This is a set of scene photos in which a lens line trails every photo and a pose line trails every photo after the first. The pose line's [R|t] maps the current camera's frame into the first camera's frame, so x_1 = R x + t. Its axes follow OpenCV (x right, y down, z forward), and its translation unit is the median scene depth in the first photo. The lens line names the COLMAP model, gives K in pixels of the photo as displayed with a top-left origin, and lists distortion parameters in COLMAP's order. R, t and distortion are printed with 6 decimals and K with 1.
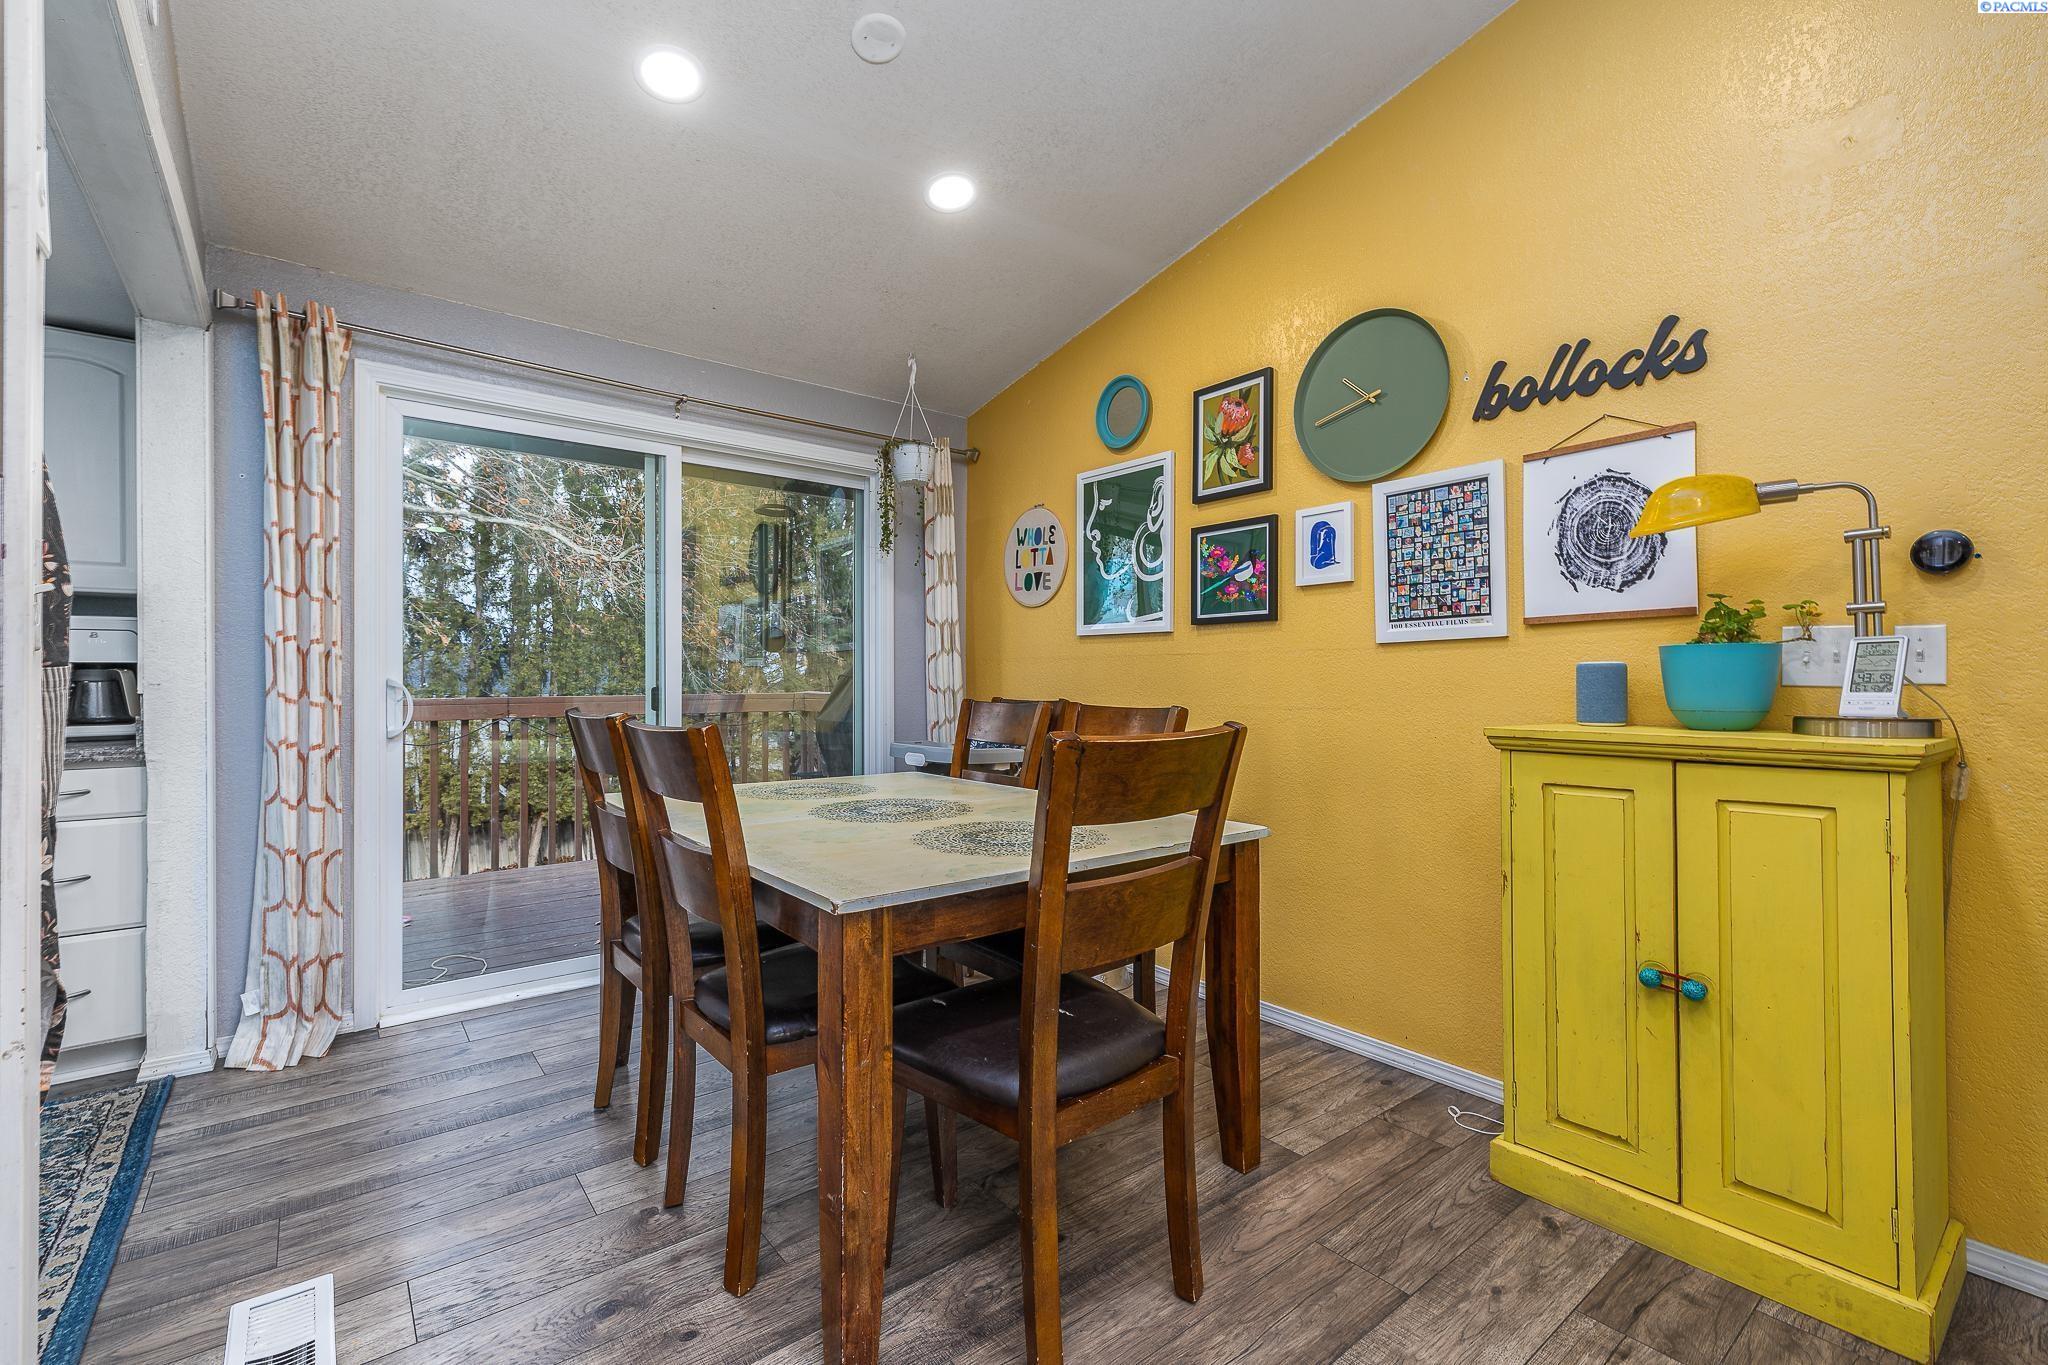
lens RADIAL K [[898.9, 0, 1033.1], [0, 898.9, 696.2], [0, 0, 1]] dist [0.010266, -0.000653]
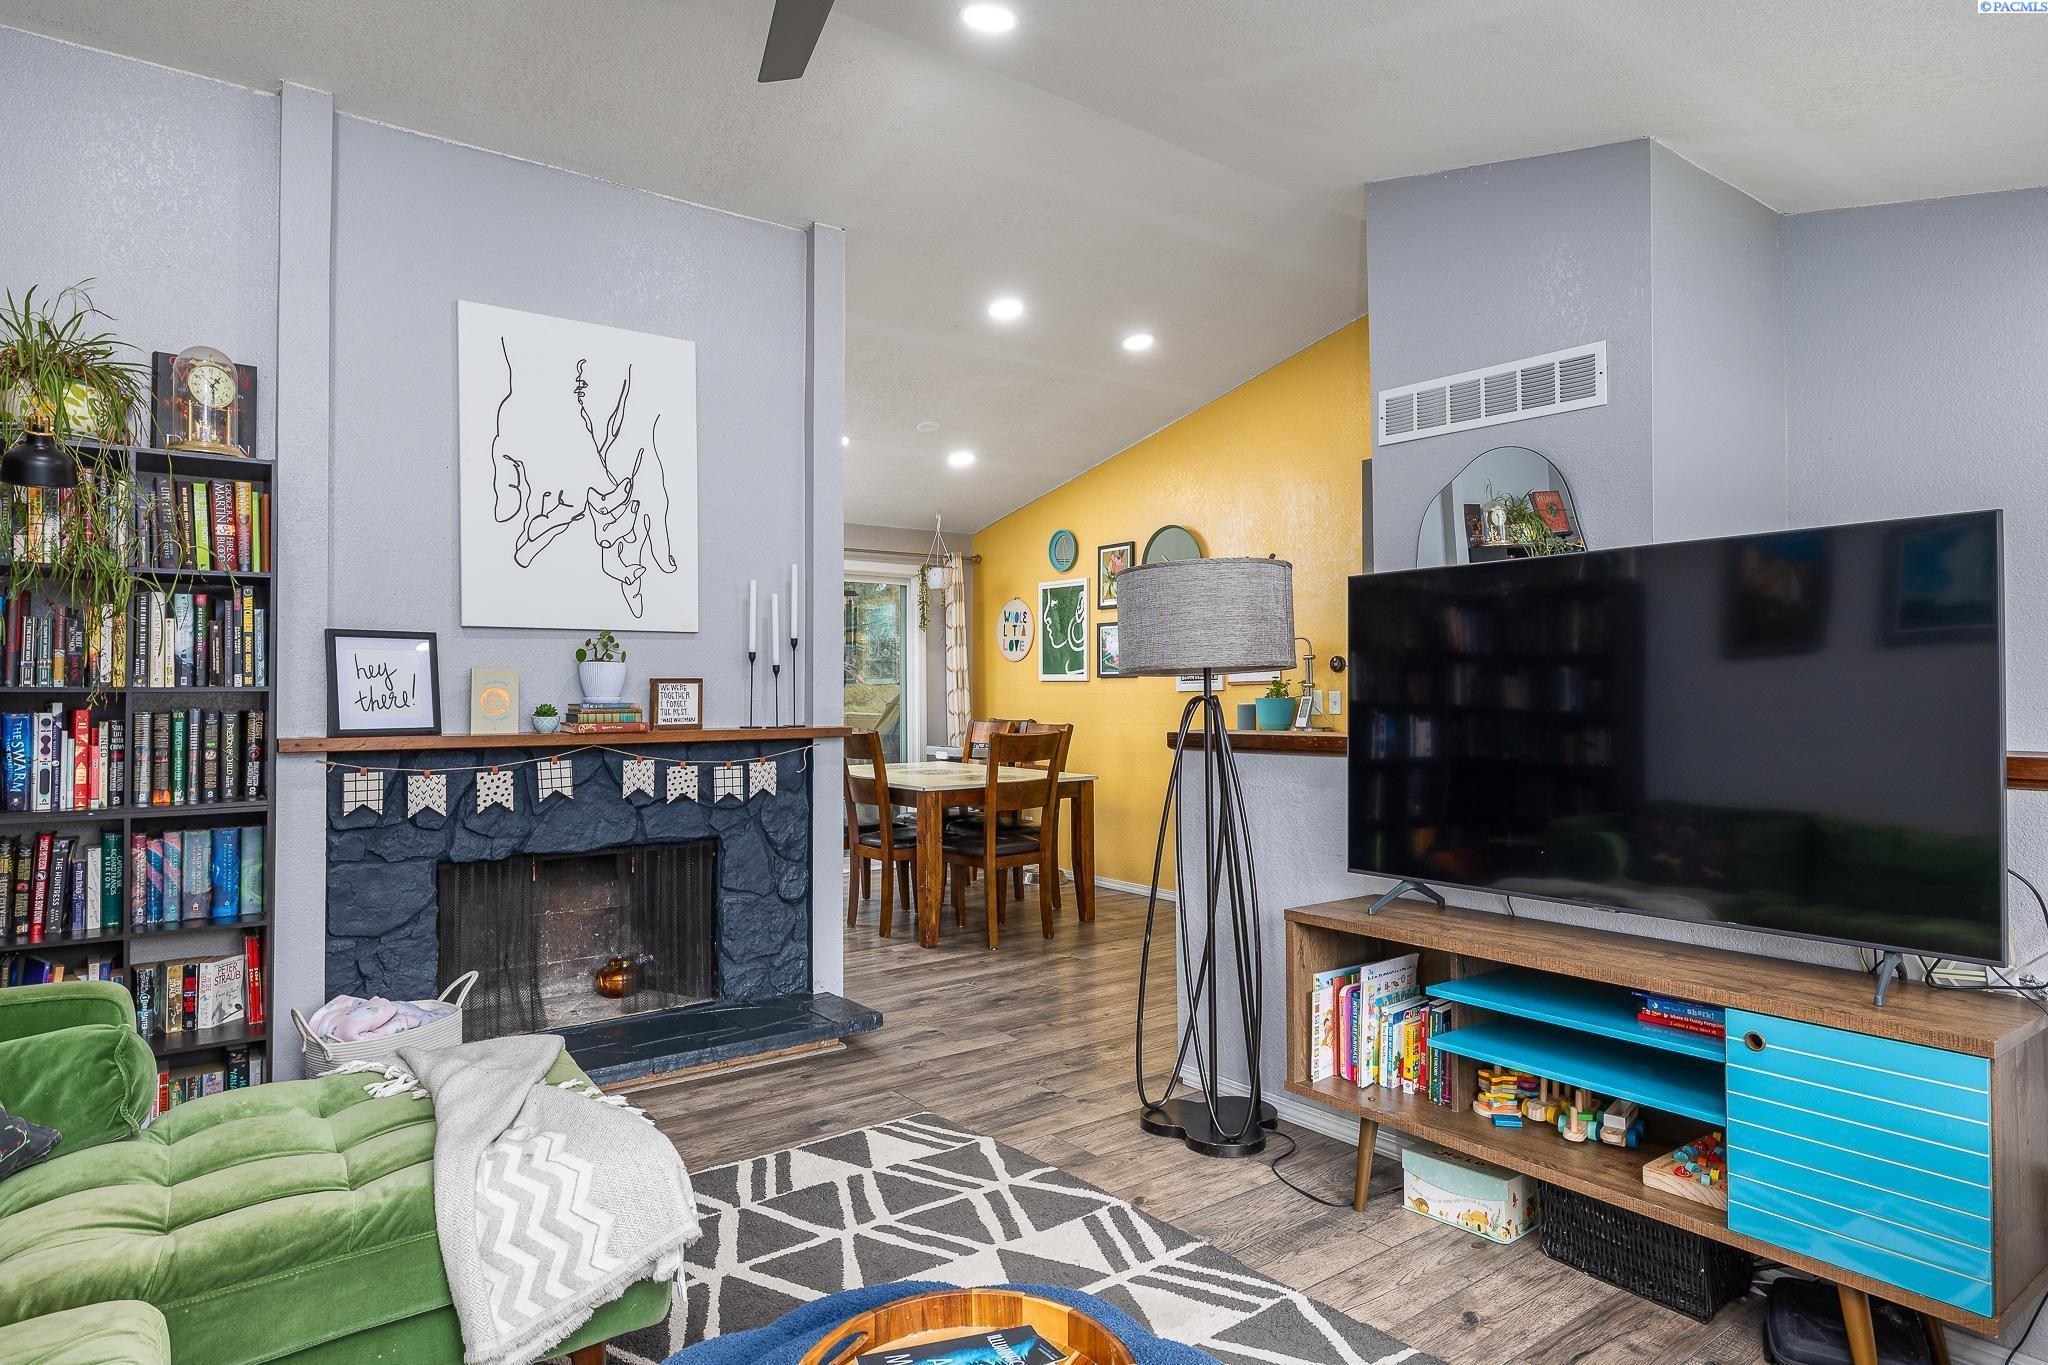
lens RADIAL K [[1168.1, 0, 1032.8], [0, 1168.1, 679.8], [0, 0, 1]] dist [-0.000840, 0.001100]
pose [[0.999315, -0.005735, -0.036556, 0.120576], [0.004899, 0.999725, -0.022913, -0.021239], [0.036677, 0.022718, 0.999069, -1.175924]]
